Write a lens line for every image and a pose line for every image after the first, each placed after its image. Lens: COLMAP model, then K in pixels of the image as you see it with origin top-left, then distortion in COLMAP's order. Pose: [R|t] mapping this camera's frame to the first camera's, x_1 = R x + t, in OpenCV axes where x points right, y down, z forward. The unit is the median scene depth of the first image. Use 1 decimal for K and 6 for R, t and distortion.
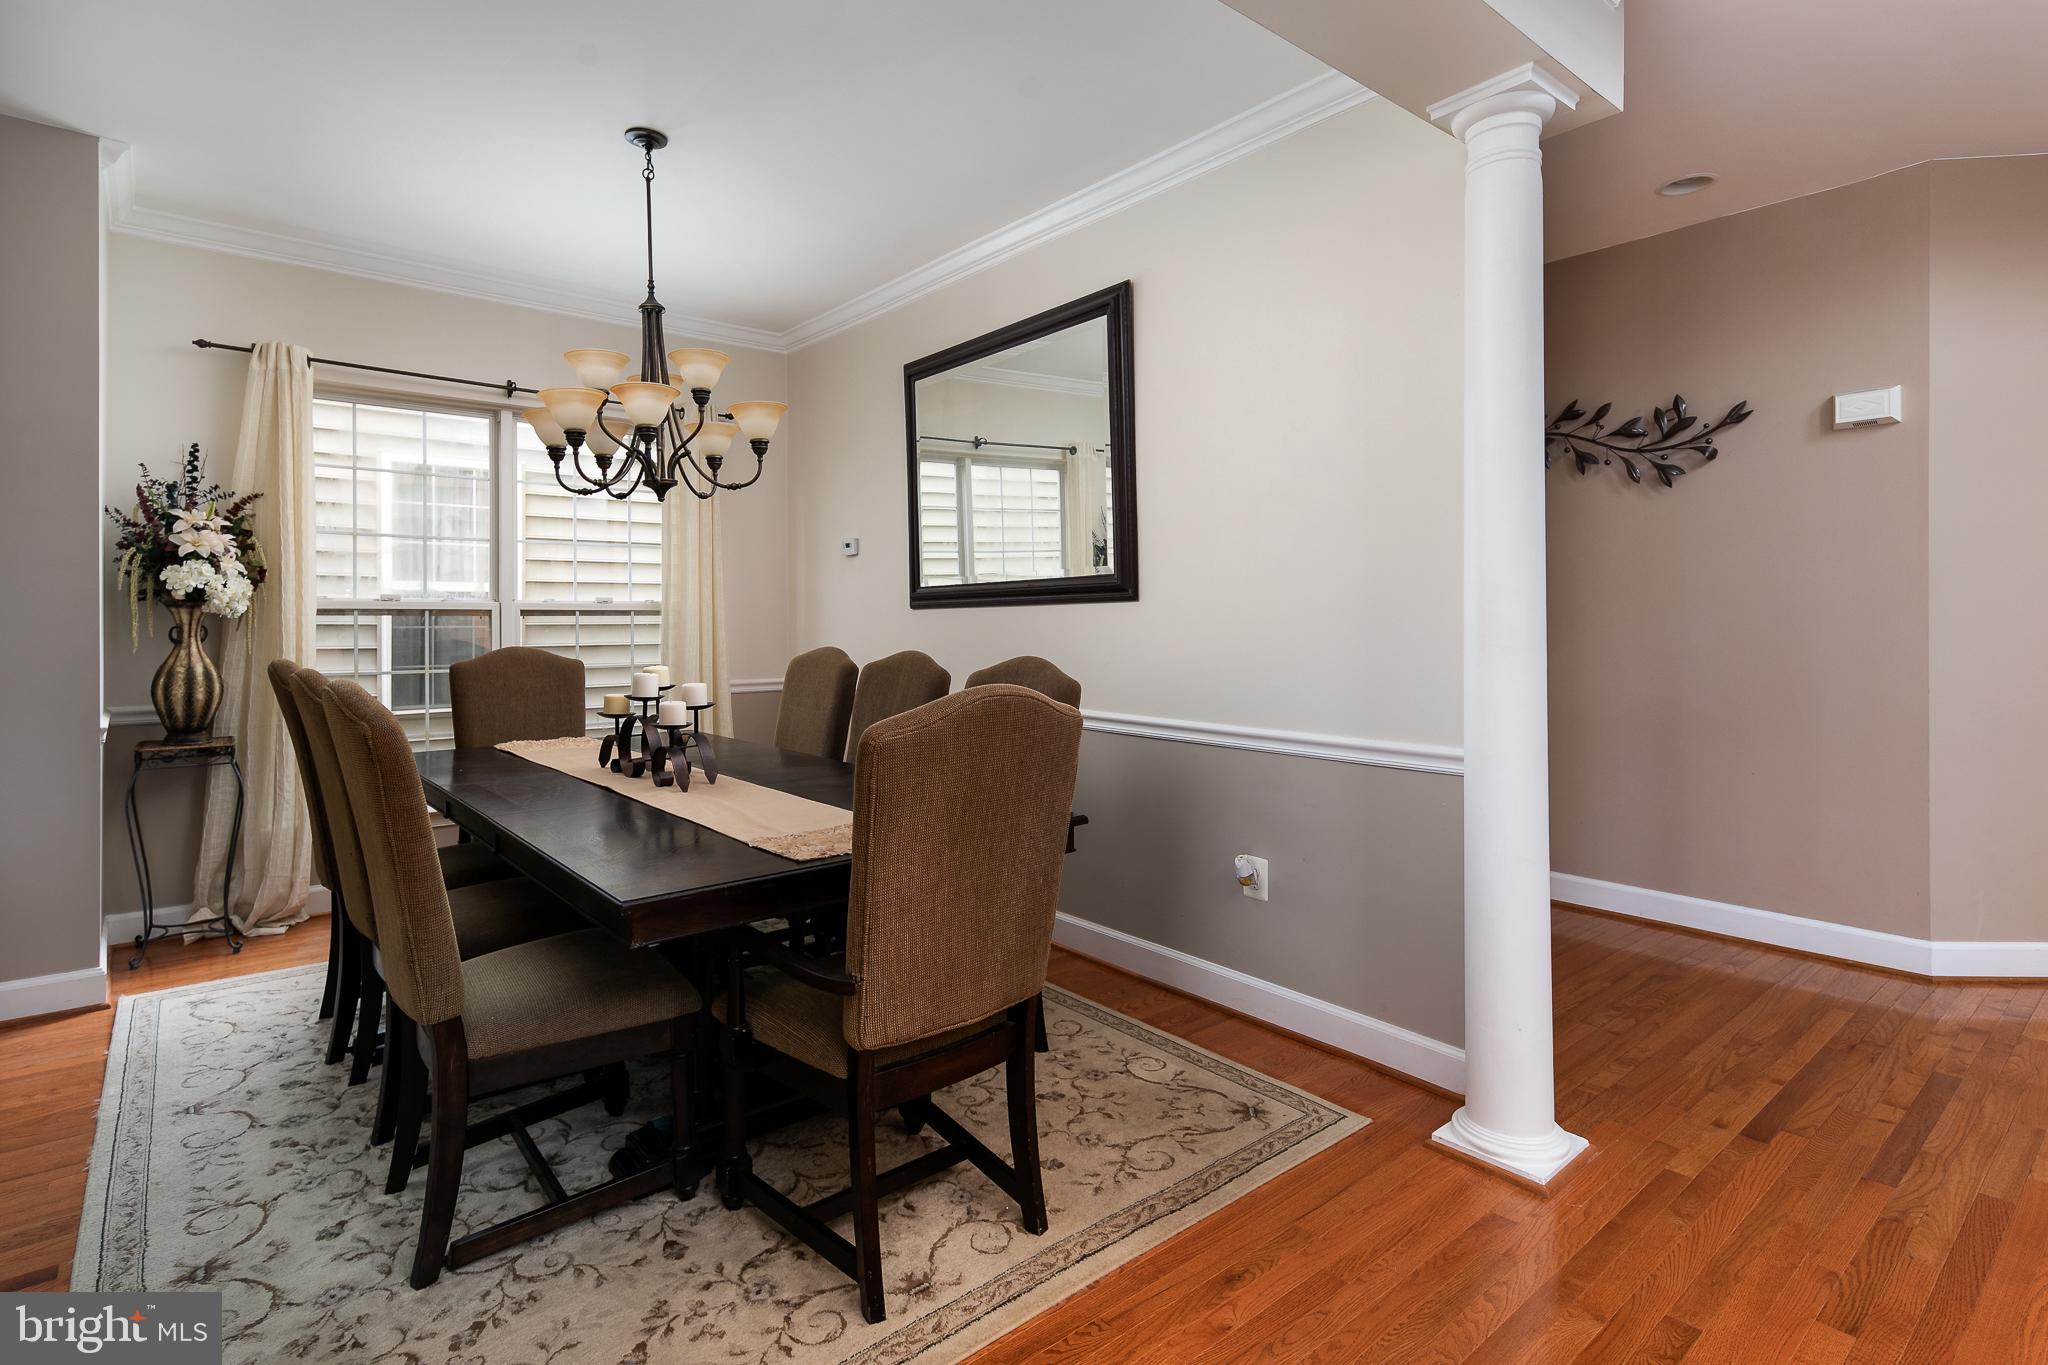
lens RADIAL K [[989.9, 0, 1012.2], [0, 989.9, 631.3], [0, 0, 1]] dist [0.011034, -0.006509]
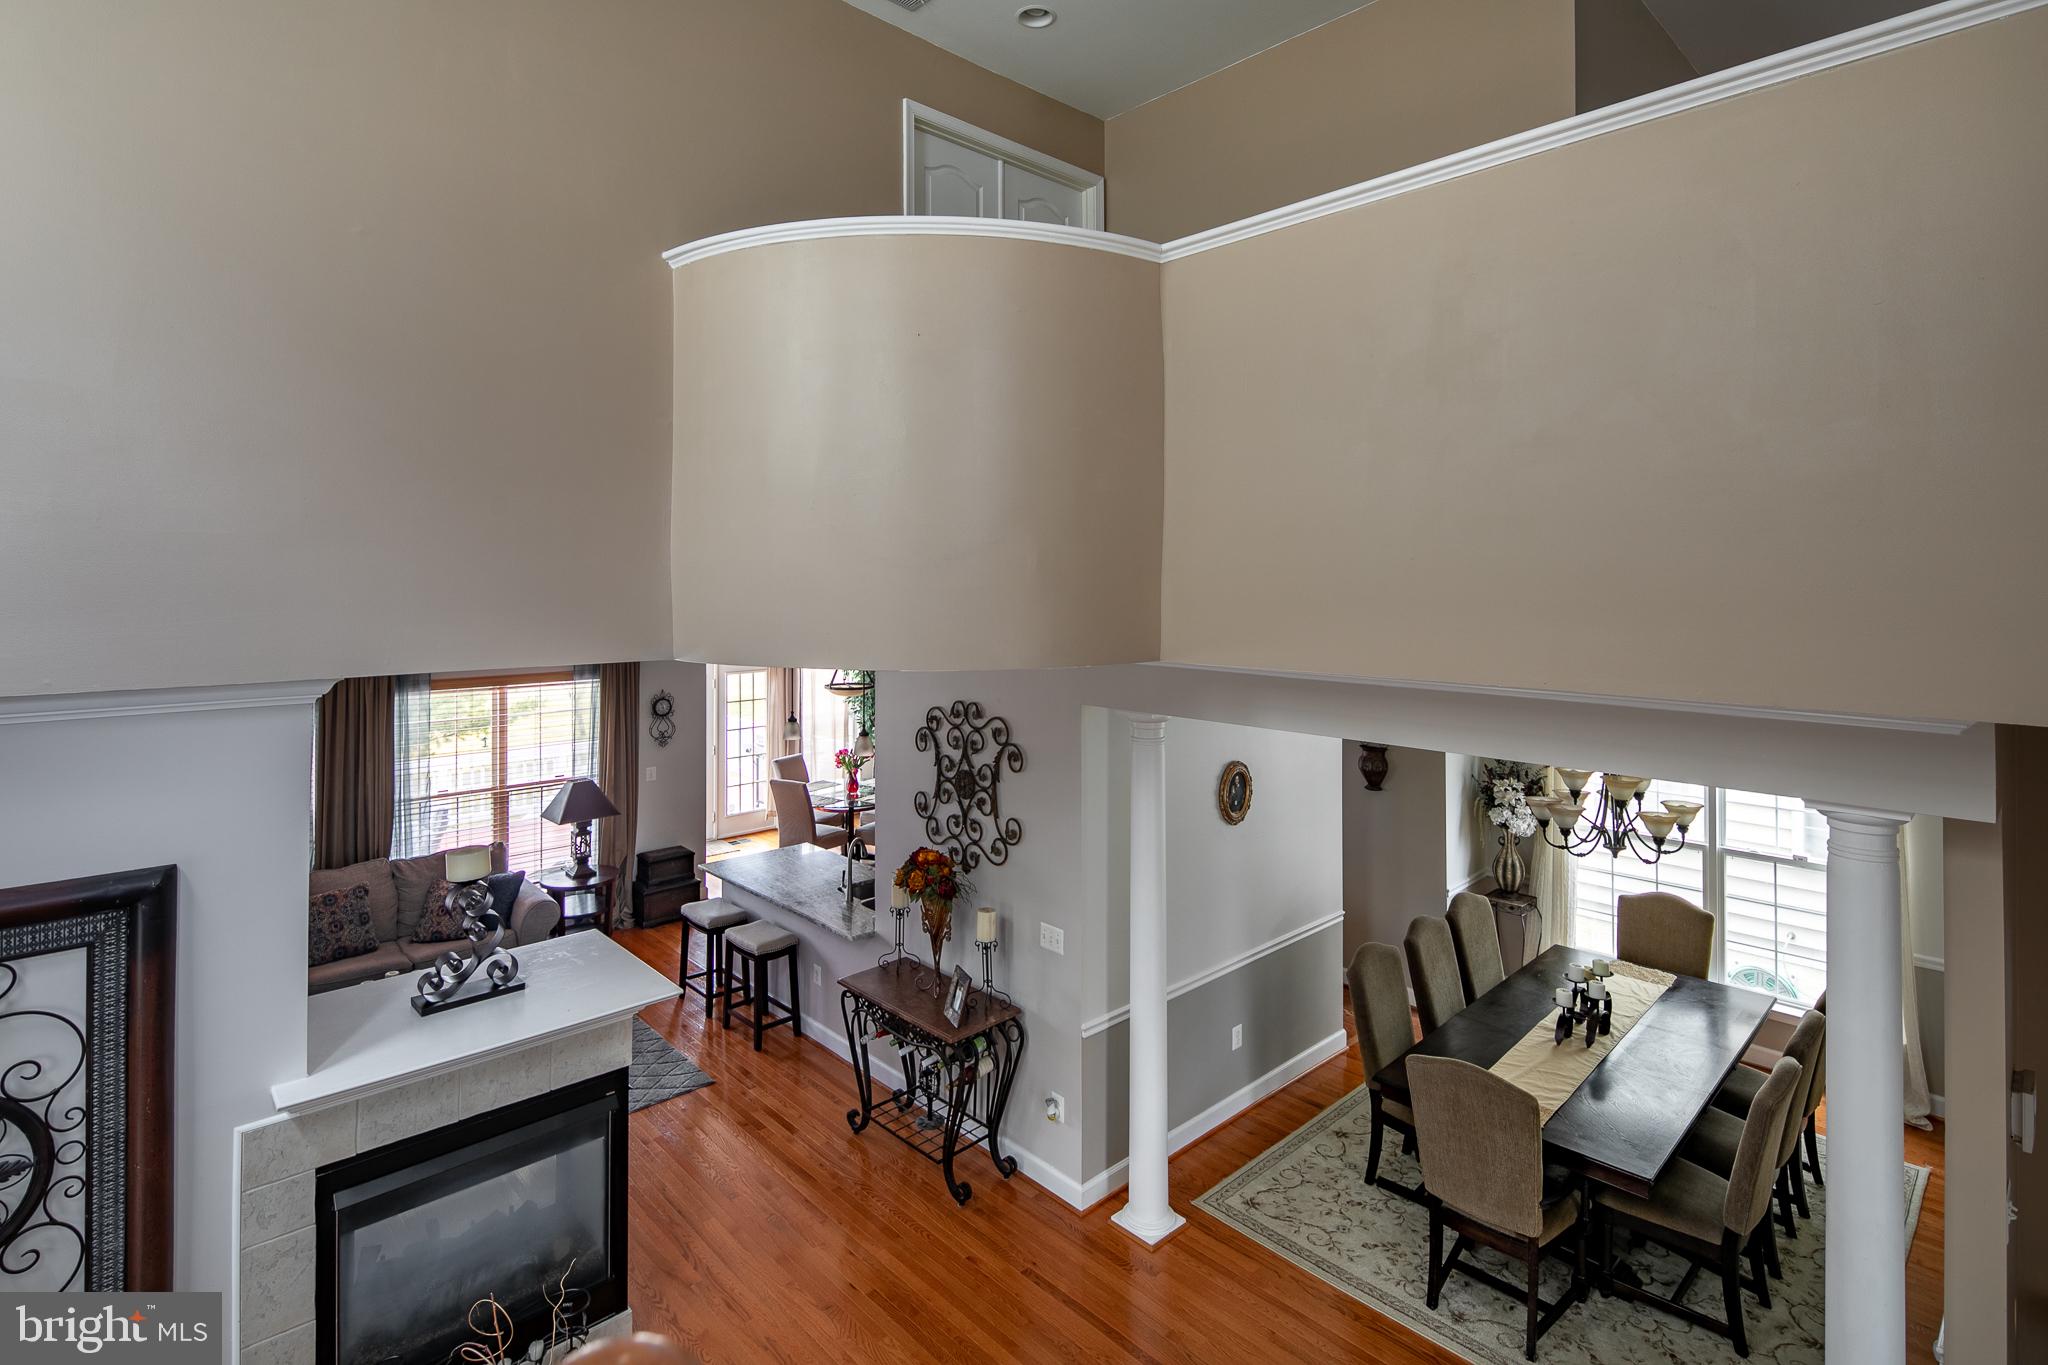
lens RADIAL K [[989.9, 0, 1010.0], [0, 989.9, 584.2], [0, 0, 1]] dist [0.011034, -0.006509]
pose [[0.055332, -0.000140, -0.998468, 1.063092], [-0.008490, 0.999964, -0.000611, -0.498585], [0.998432, 0.008511, 0.055329, -0.071771]]
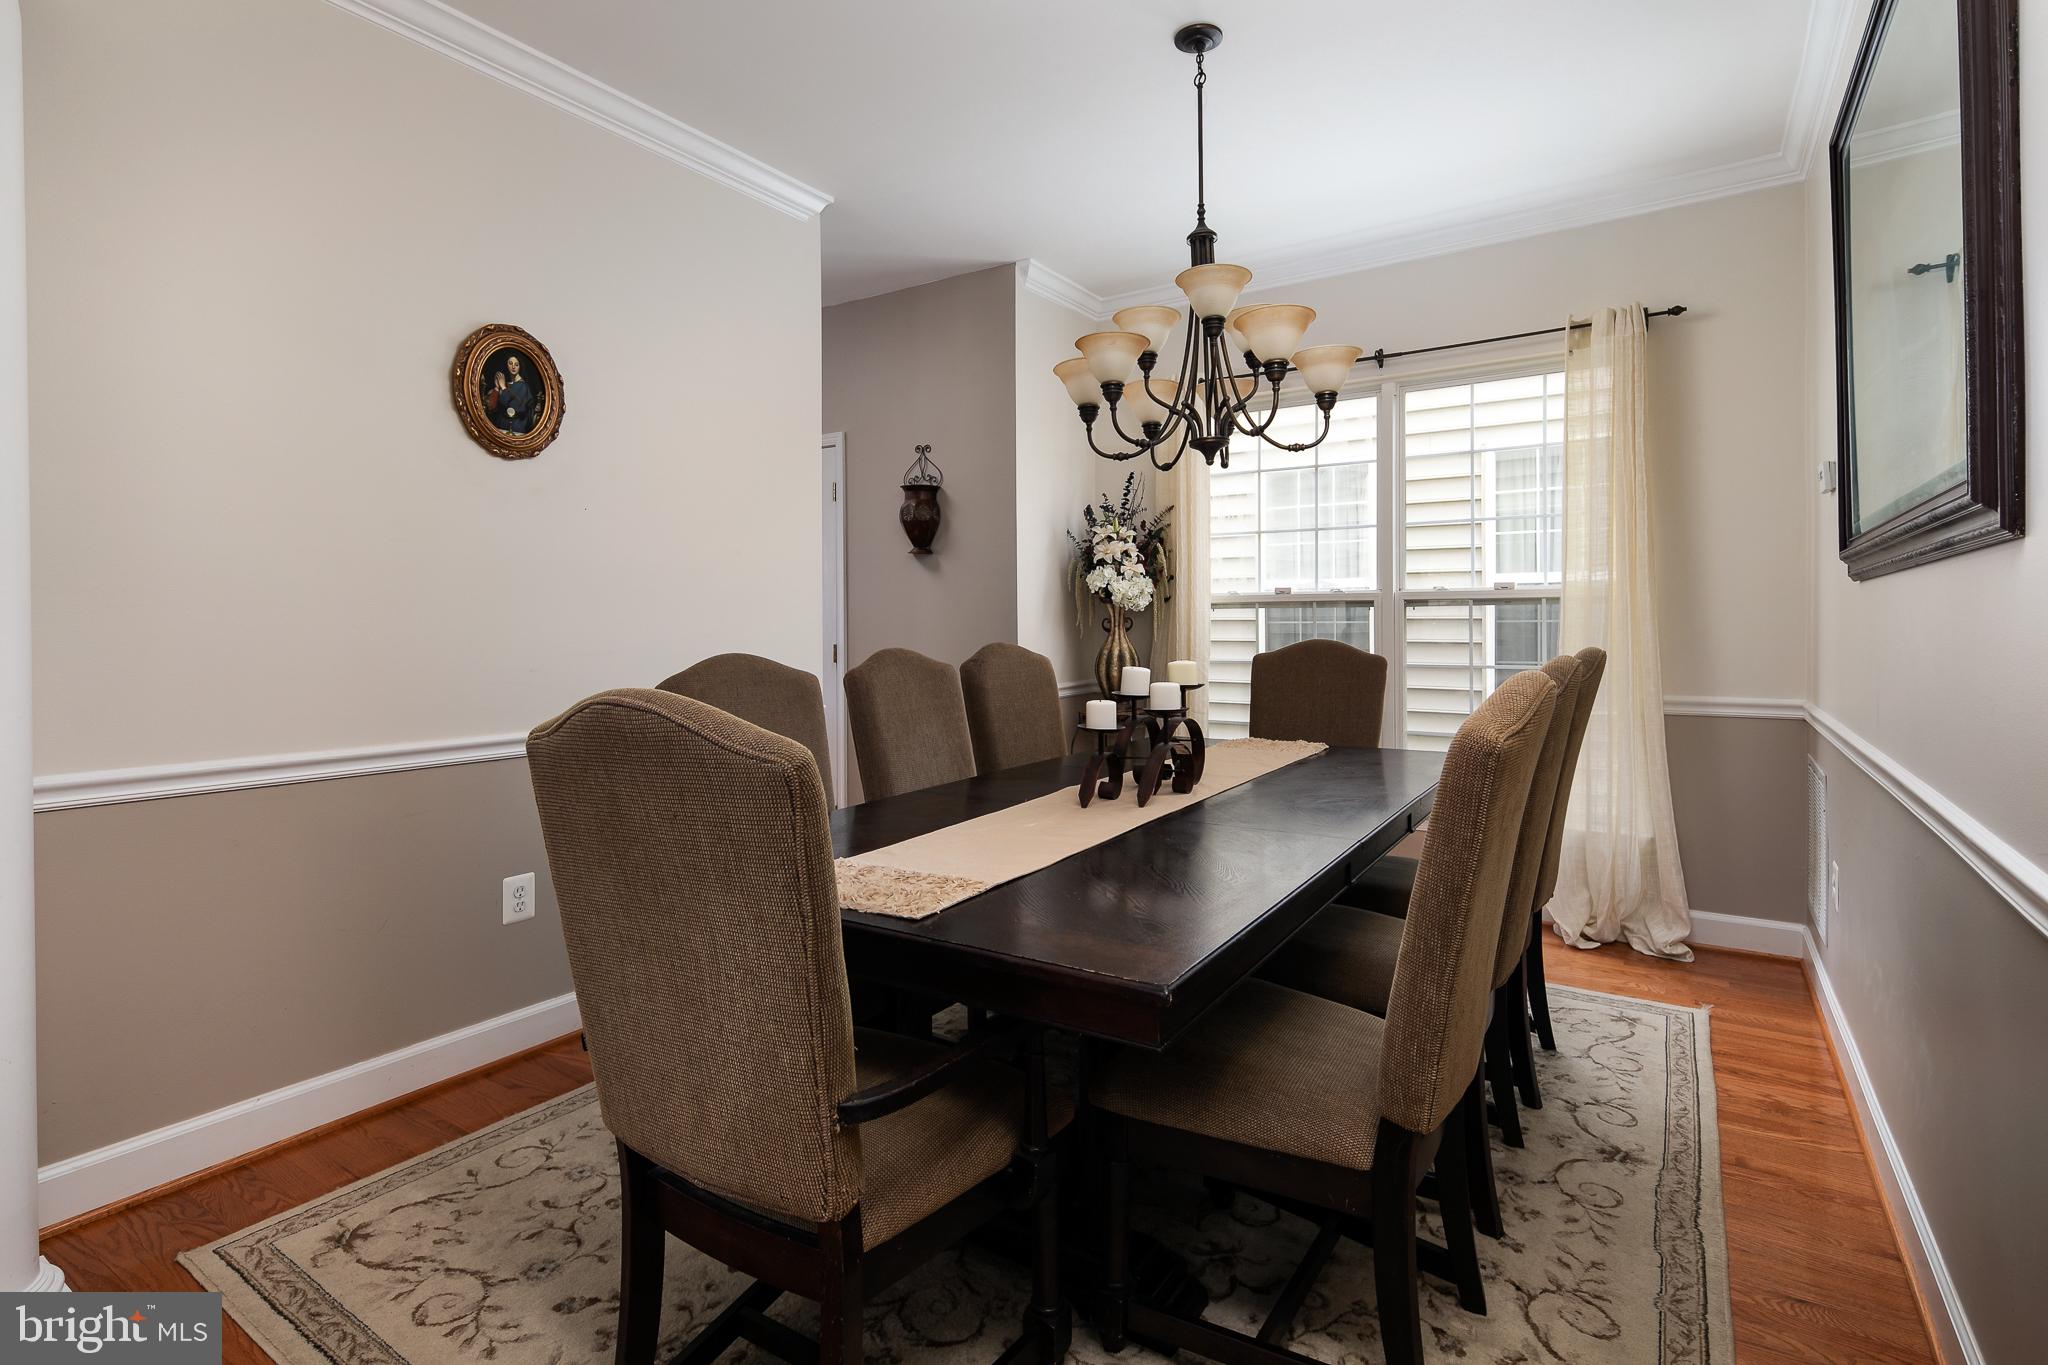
lens RADIAL K [[989.9, 0, 1004.5], [0, 989.9, 625.1], [0, 0, 1]] dist [0.011034, -0.006509]
pose [[0.281289, -0.000165, -0.959623, 0.350596], [-0.003010, 0.999995, -0.001054, 0.006281], [0.959618, 0.003185, 0.281287, 0.526048]]
